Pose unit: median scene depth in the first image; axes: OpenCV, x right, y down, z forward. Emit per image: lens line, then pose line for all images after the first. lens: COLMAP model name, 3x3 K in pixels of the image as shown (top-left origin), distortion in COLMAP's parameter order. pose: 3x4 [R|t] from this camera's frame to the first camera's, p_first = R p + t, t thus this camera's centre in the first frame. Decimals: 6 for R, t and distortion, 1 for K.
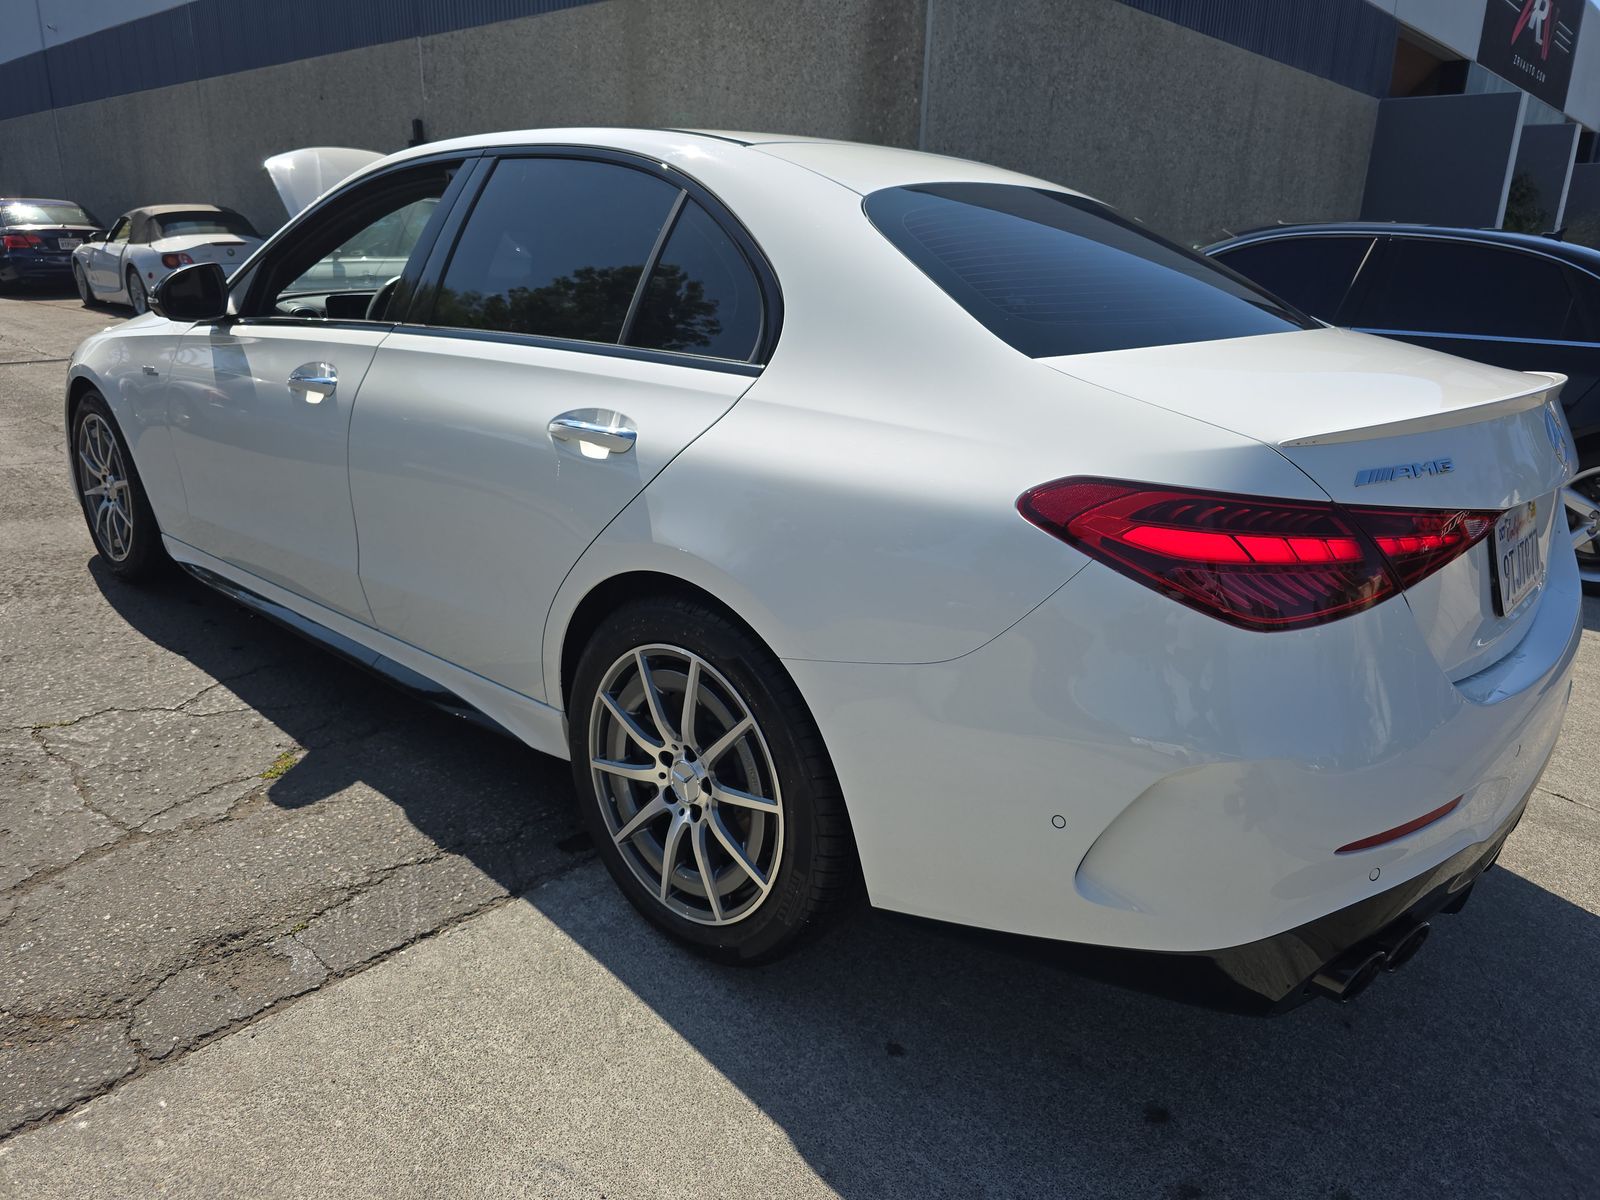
lens RADIAL K [[1132.2, 0, 799.7], [0, 1132.2, 597.3], [0, 0, 1]] dist [0.021082, -0.029484]
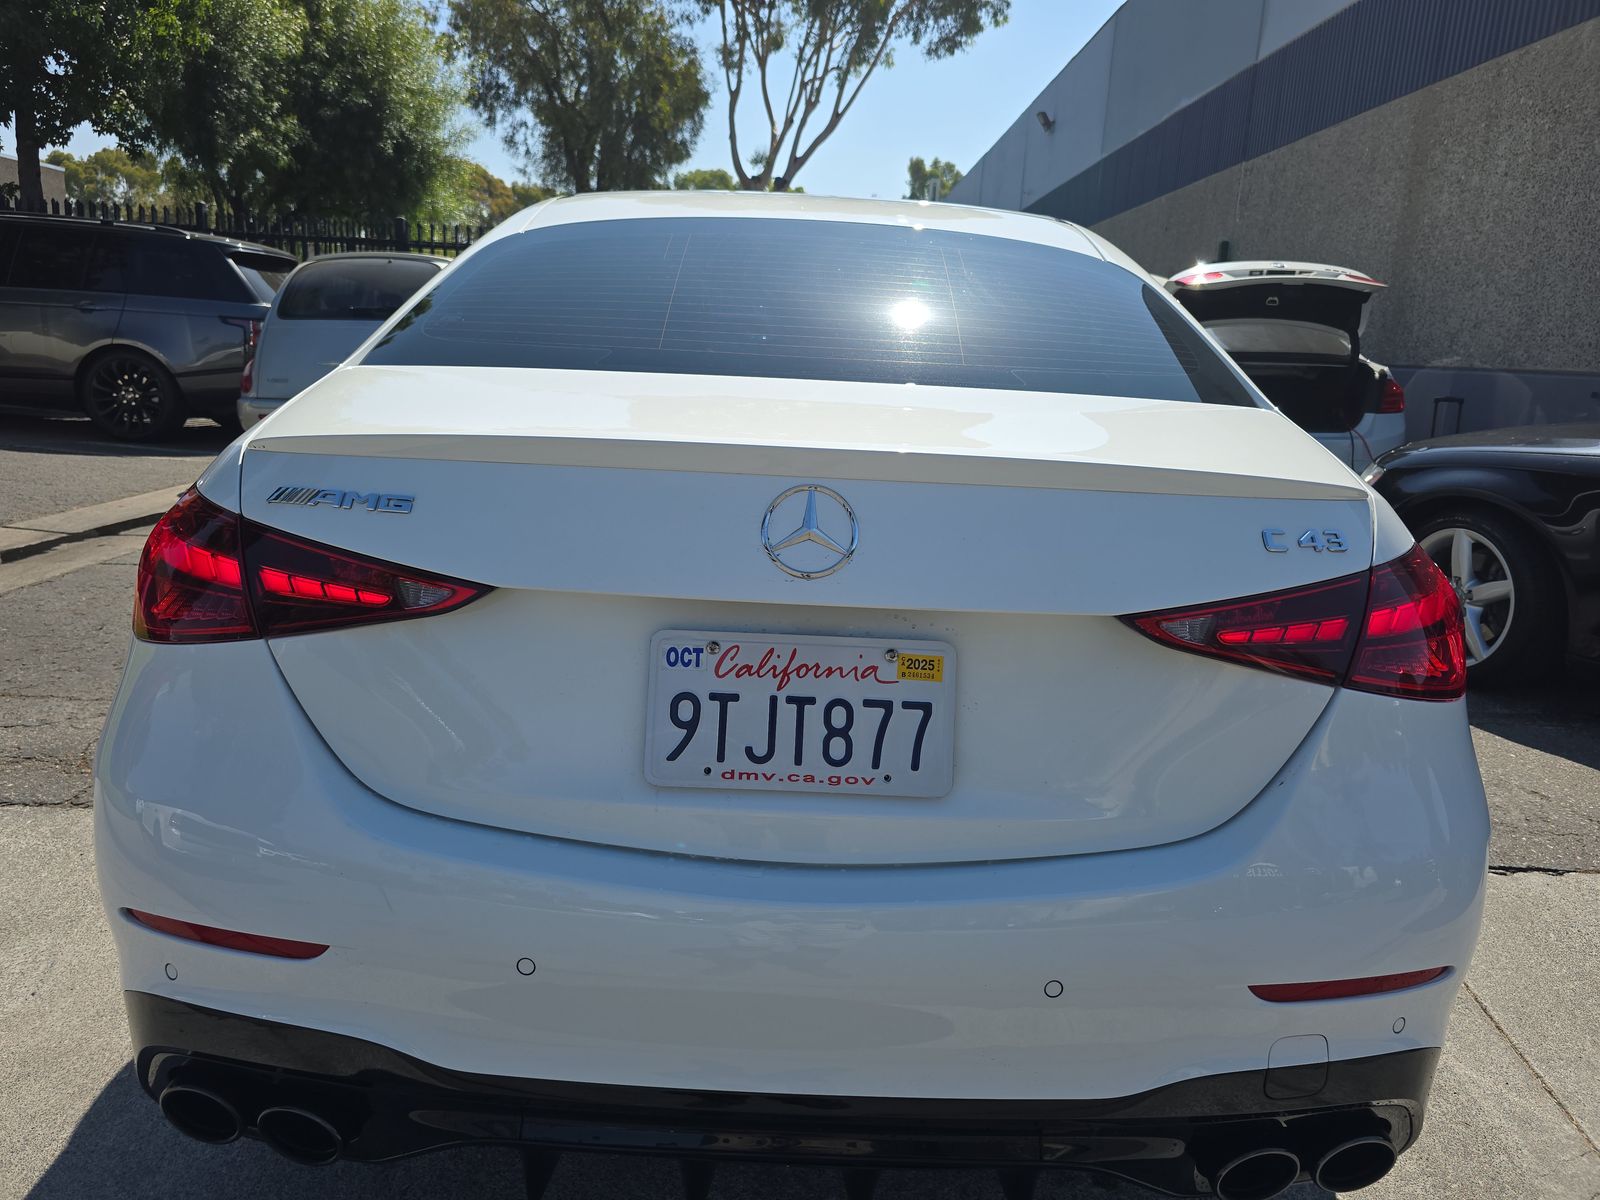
lens RADIAL K [[1132.2, 0, 799.9], [0, 1132.2, 601.2], [0, 0, 1]] dist [0.021082, -0.029484]
pose [[0.678349, 0.153998, -0.718420, 0.217184], [-0.230713, 0.972978, -0.009280, -0.017649], [0.697578, 0.172043, 0.695548, 0.112211]]
